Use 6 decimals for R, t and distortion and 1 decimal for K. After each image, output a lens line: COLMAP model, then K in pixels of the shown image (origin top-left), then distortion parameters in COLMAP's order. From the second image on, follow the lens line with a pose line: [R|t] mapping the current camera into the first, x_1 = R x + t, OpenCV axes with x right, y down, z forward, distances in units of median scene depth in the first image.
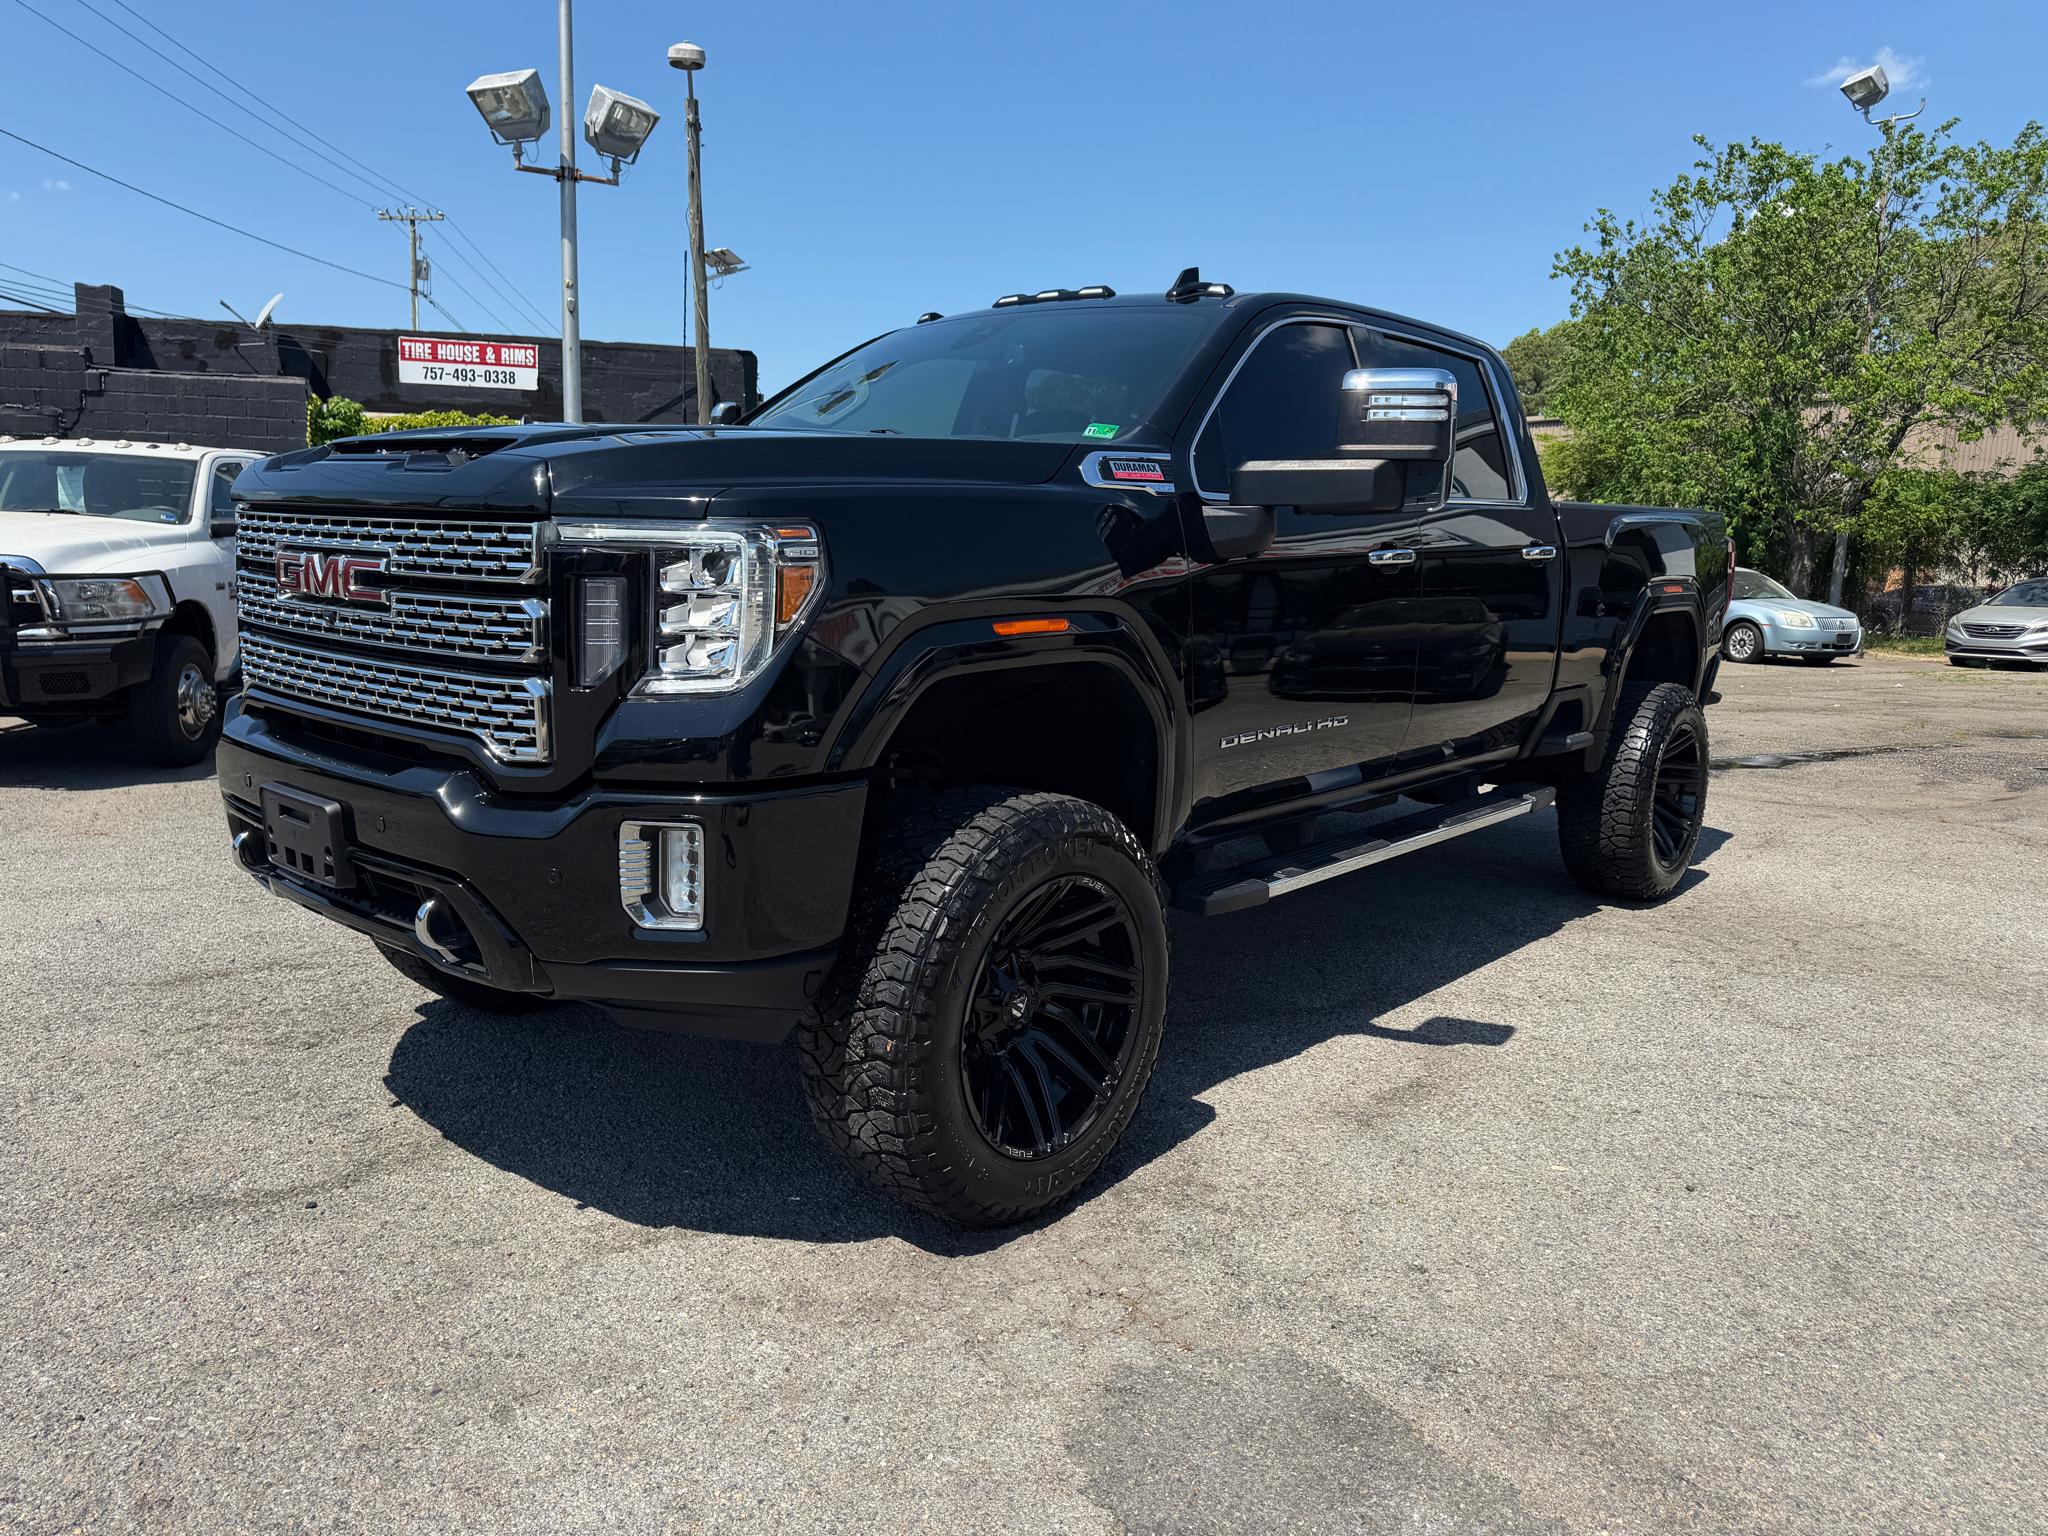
lens RADIAL K [[1451.1, 0, 1010.2], [0, 1451.1, 773.8], [0, 0, 1]] dist [0.002879, -0.009033]
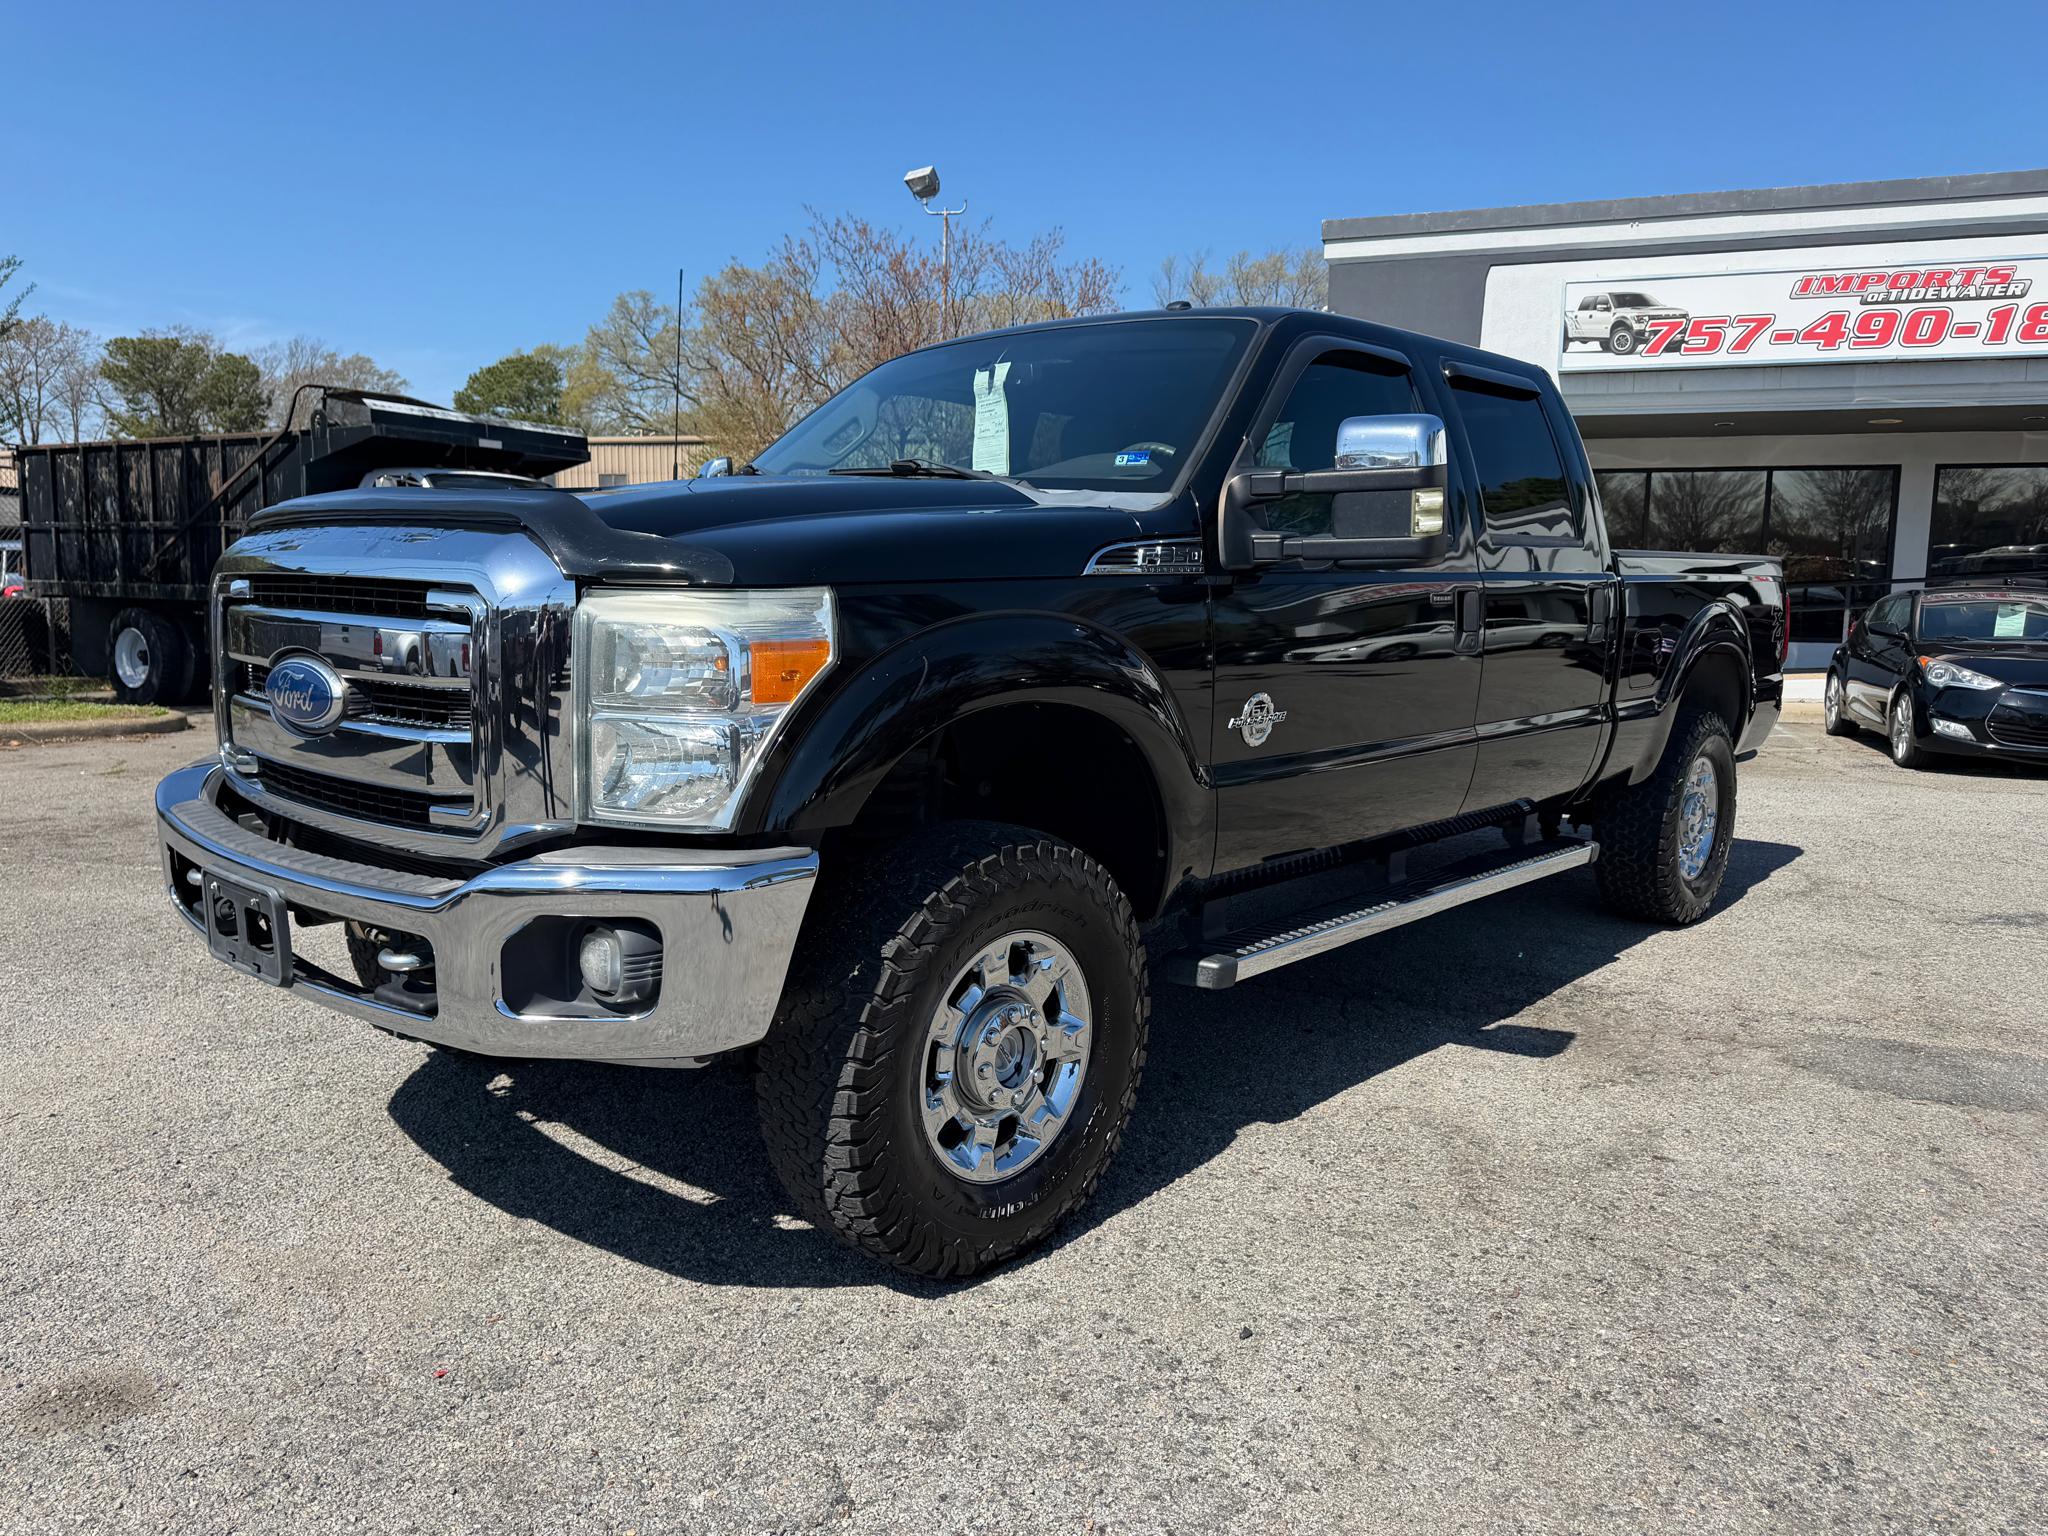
lens RADIAL K [[1447.0, 0, 1005.3], [0, 1447.0, 768.7], [0, 0, 1]] dist [0.014159, -0.016037]
pose [[0.785397, -0.090356, 0.612362, -0.186488], [0.097605, 0.994990, 0.021630, -0.004857], [-0.611249, 0.042781, 0.790281, 0.026312]]
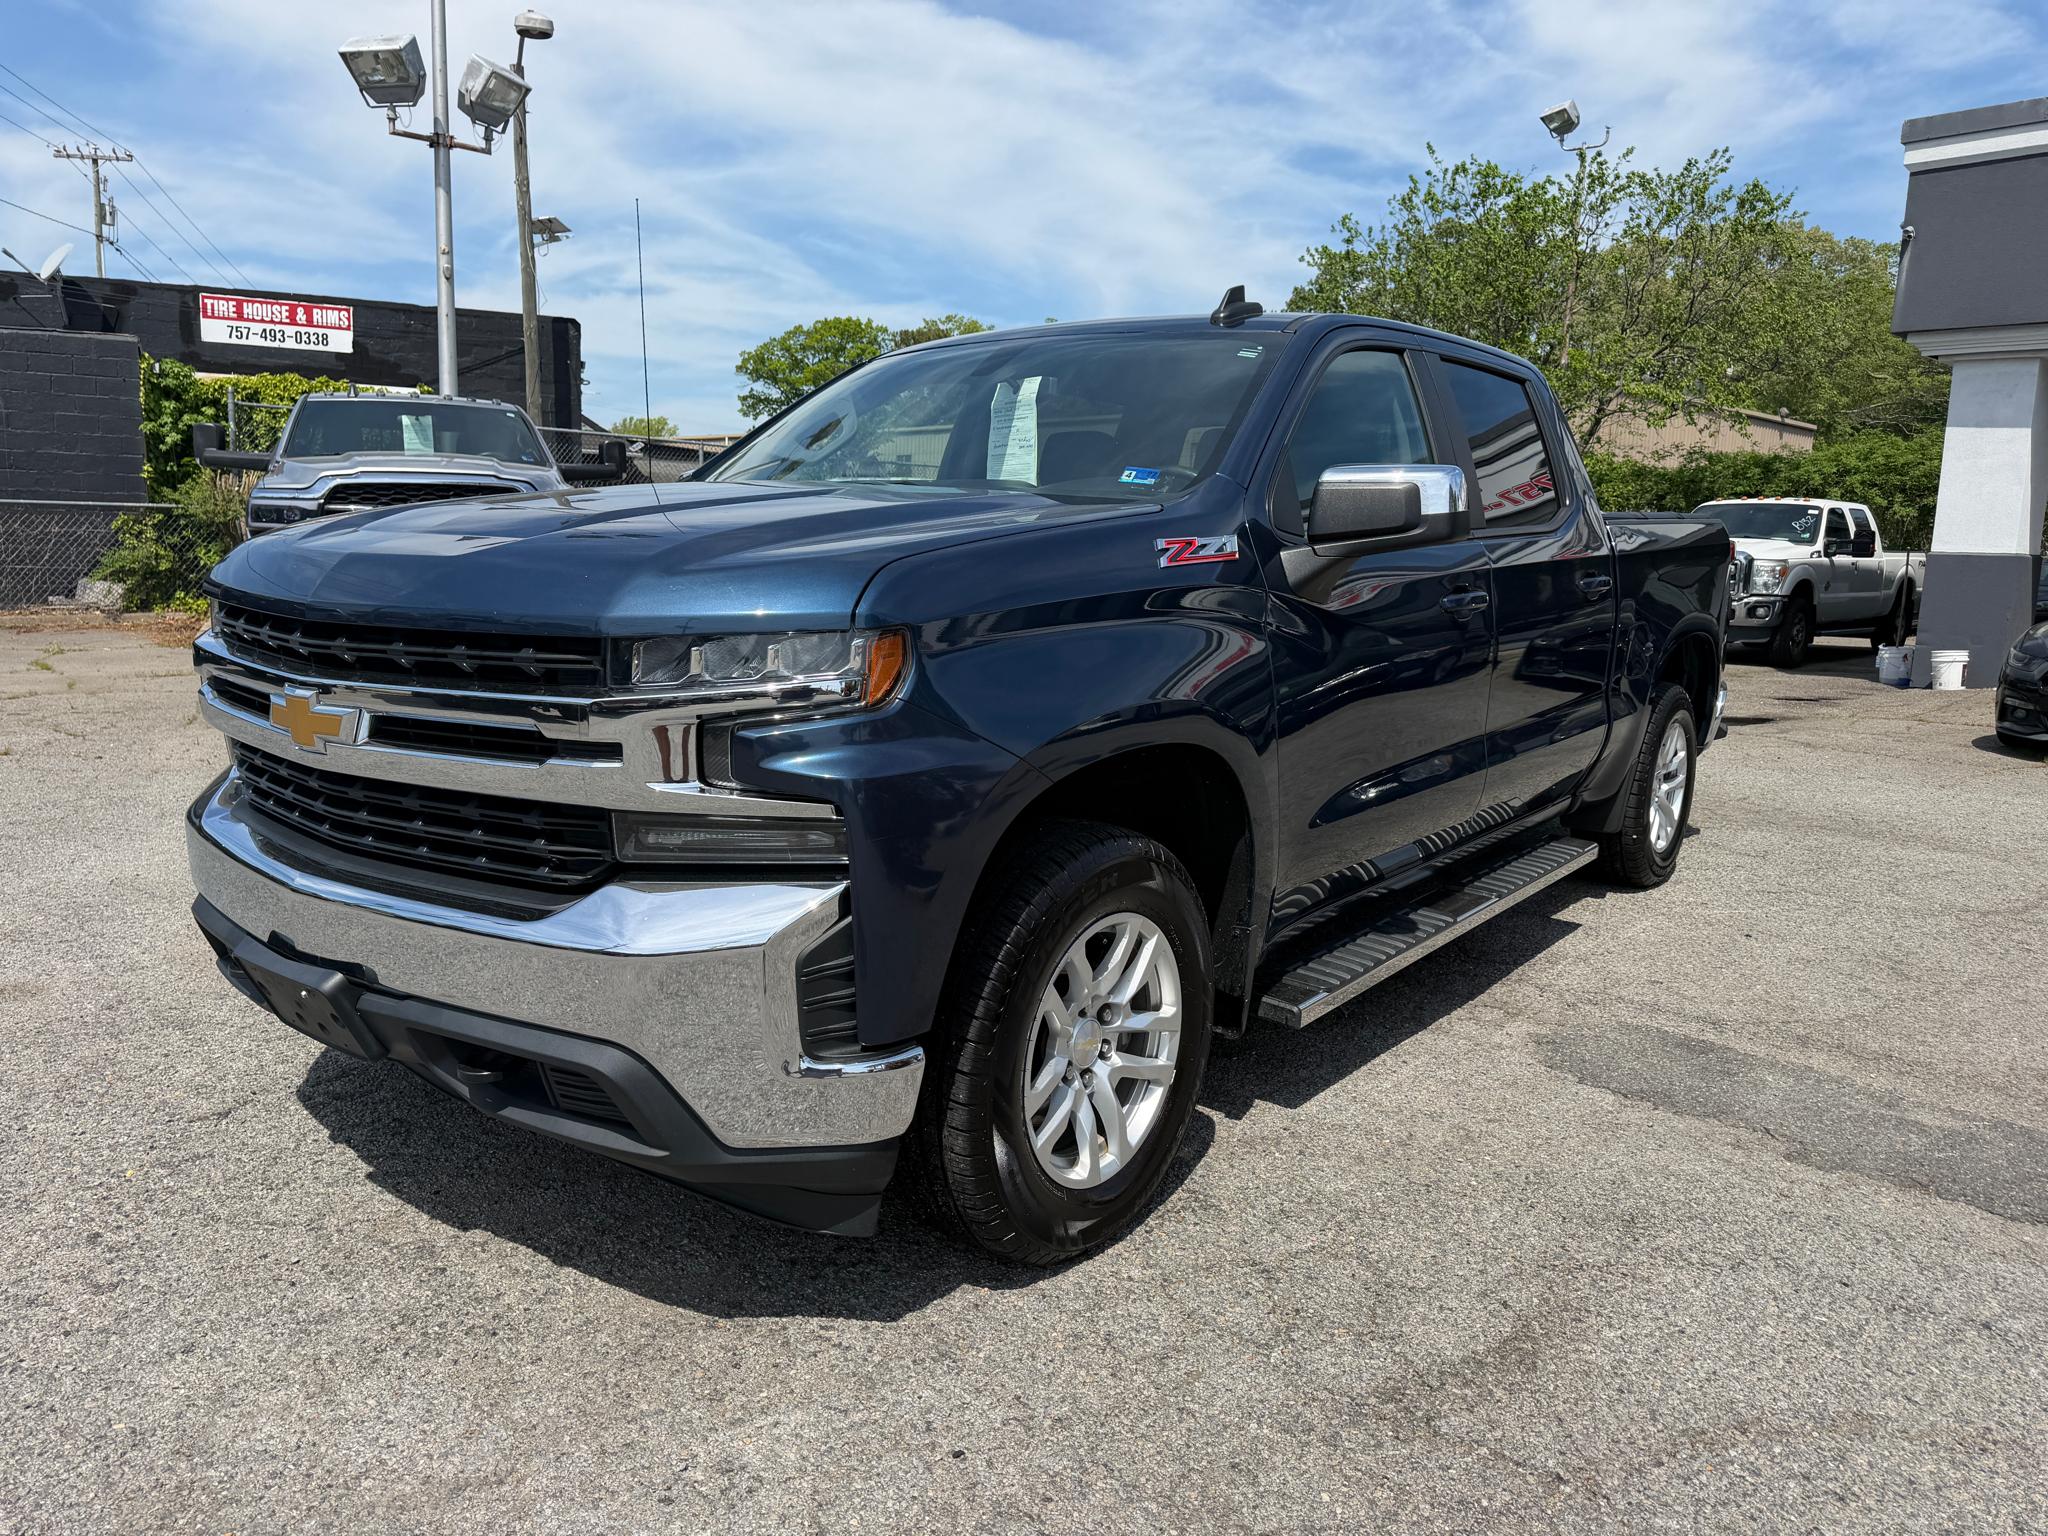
lens RADIAL K [[1448.9, 0, 1020.0], [0, 1448.9, 761.9], [0, 0, 1]] dist [0.008897, -0.011000]
pose [[0.979953, -0.028193, 0.197224, -0.088039], [0.026364, 0.999582, 0.011894, 0.010347], [-0.197477, -0.006455, 0.980286, -0.046091]]
